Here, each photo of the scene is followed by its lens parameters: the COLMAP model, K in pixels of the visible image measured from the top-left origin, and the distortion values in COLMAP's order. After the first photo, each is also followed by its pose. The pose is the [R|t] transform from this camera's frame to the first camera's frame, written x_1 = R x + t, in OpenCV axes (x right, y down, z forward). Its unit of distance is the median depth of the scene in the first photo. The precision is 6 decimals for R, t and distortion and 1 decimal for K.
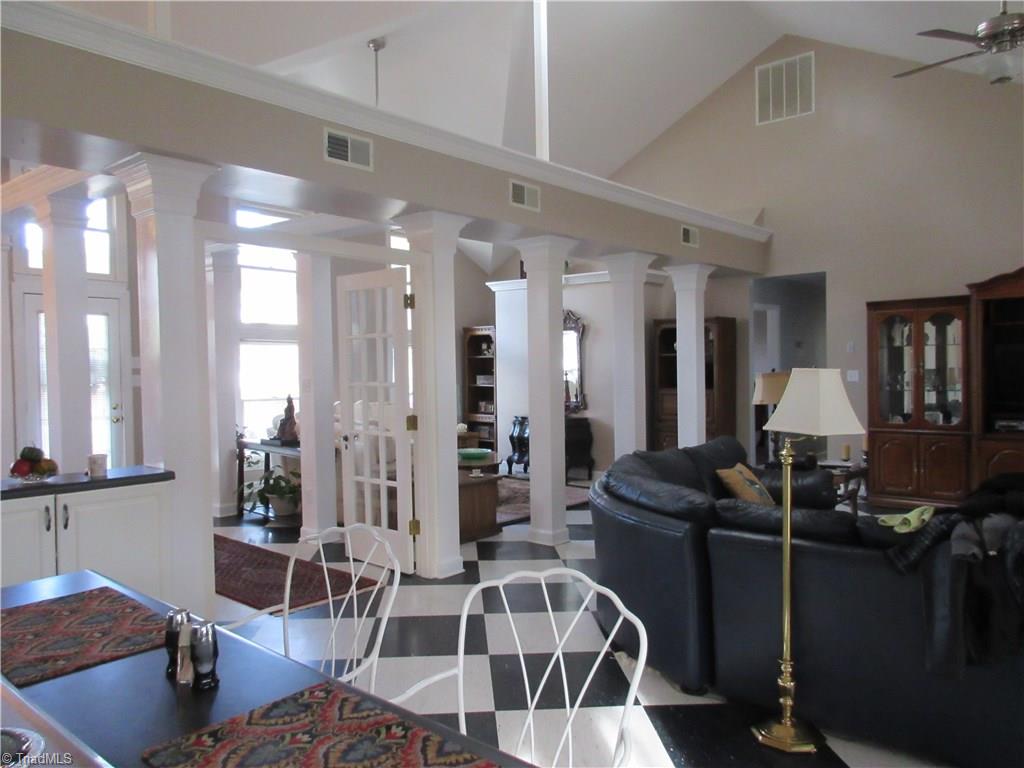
lens RADIAL K [[762.3, 0, 511.4], [0, 762.3, 382.3], [0, 0, 1]] dist [-0.013380, 0.010092]
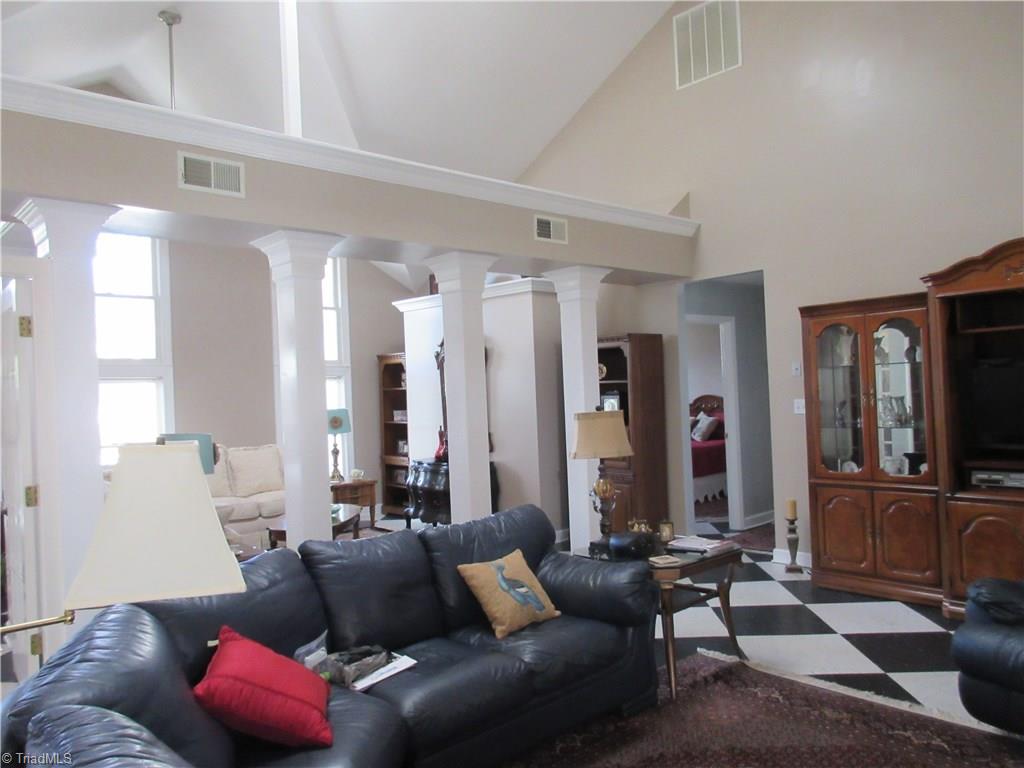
lens RADIAL K [[762.3, 0, 508.8], [0, 762.3, 381.0], [0, 0, 1]] dist [-0.013380, 0.010092]
pose [[0.992228, -0.024863, -0.121920, 0.241989], [0.020941, 0.999224, -0.033347, -0.013732], [0.122655, 0.030535, 0.991980, 0.208897]]
